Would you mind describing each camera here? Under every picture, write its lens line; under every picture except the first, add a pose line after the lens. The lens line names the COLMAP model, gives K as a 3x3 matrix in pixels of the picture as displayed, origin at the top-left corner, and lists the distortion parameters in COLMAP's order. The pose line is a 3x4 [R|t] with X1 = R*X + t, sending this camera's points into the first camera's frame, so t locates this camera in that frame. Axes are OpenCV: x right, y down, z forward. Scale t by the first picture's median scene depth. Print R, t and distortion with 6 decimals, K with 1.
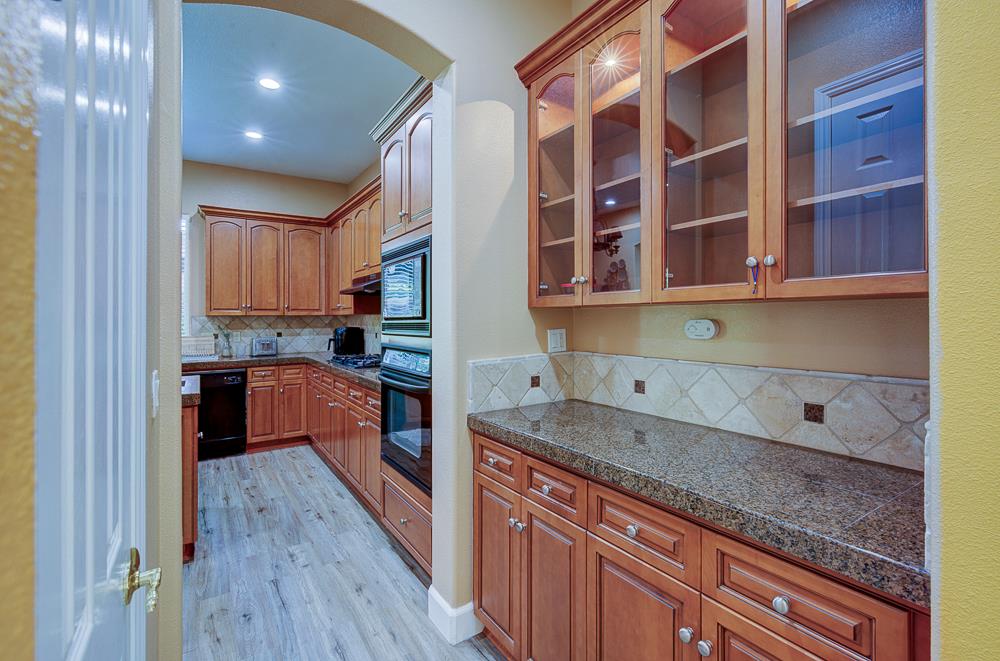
lens RADIAL K [[450.1, 0, 510.8], [0, 450.1, 316.7], [0, 0, 1]] dist [0.002685, 0.000698]
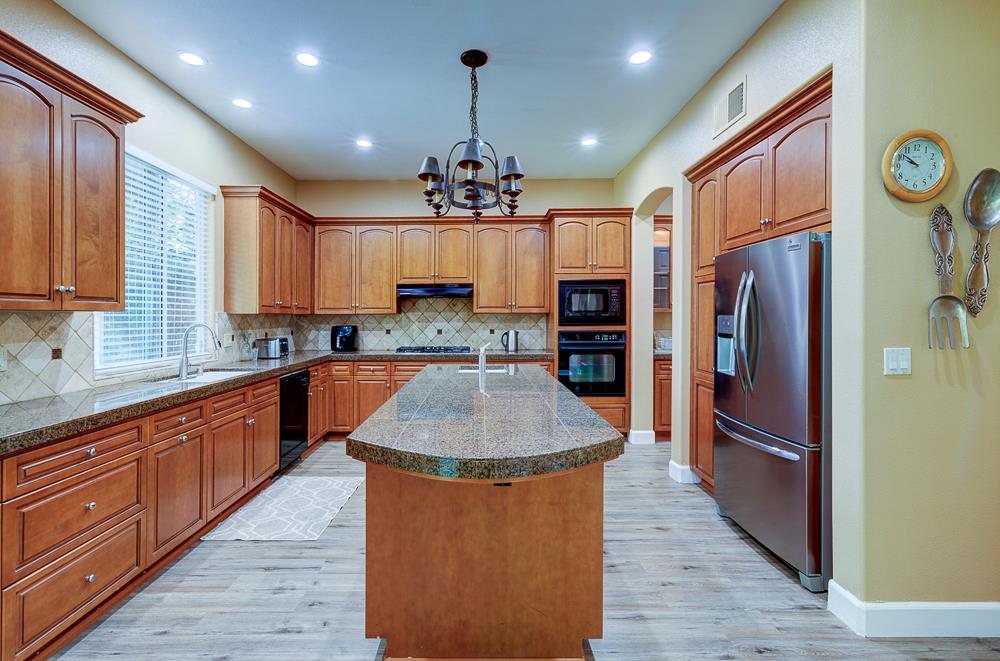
lens RADIAL K [[442.3, 0, 478.8], [0, 442.3, 325.3], [0, 0, 1]] dist [-0.000801, 0.000170]
pose [[0.579799, -0.009028, 0.814710, -1.072930], [0.001921, 0.999951, 0.009714, 0.012887], [-0.814757, -0.004067, 0.579788, 0.149437]]
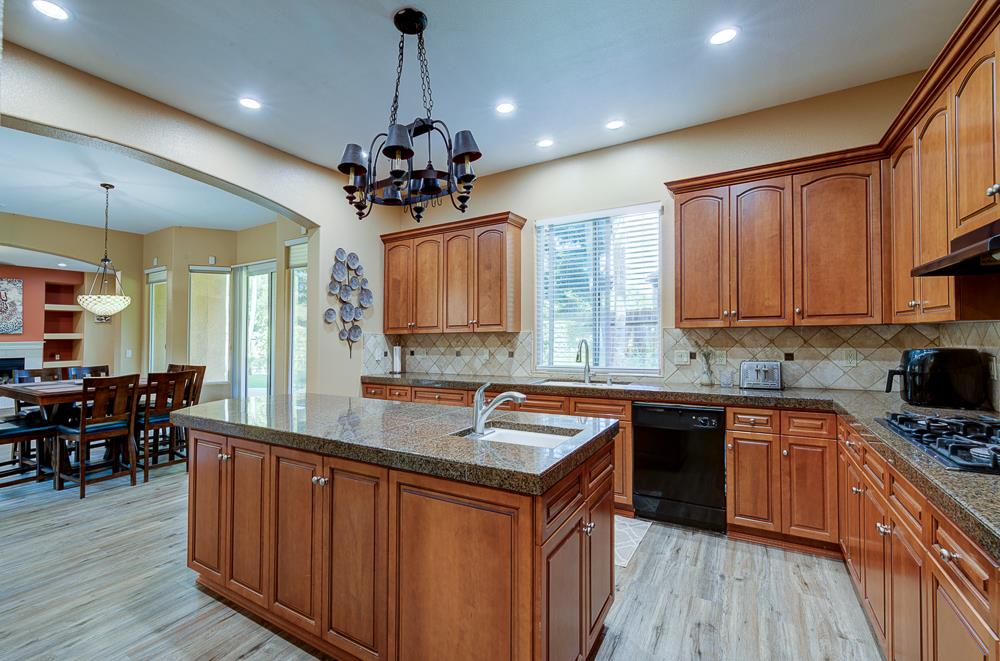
lens RADIAL K [[435.5, 0, 463.9], [0, 435.5, 330.0], [0, 0, 1]] dist [-0.000168, 0.000213]
pose [[0.372782, -0.008454, -0.927880, -0.129542], [0.011056, 0.999928, -0.004668, 0.000458], [0.927853, -0.008519, 0.372849, 0.384090]]
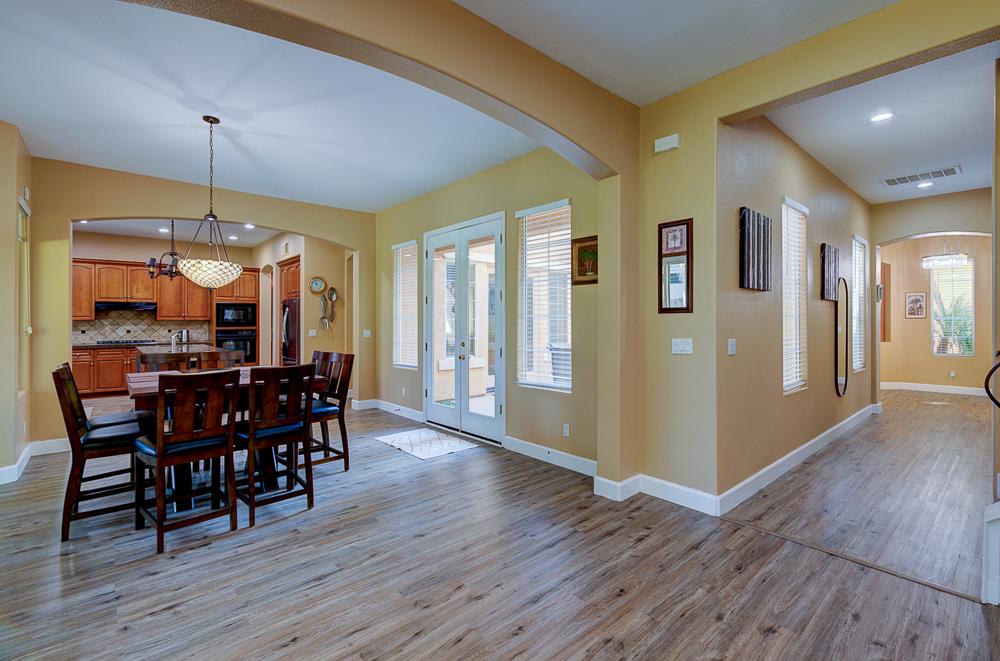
lens RADIAL K [[450.1, 0, 510.8], [0, 450.1, 316.7], [0, 0, 1]] dist [0.002685, 0.000698]
pose [[-0.118923, 0.018557, 0.992730, -2.218525], [0.007965, 0.999811, -0.017735, 0.024692], [-0.992871, 0.005798, -0.119049, -0.440451]]
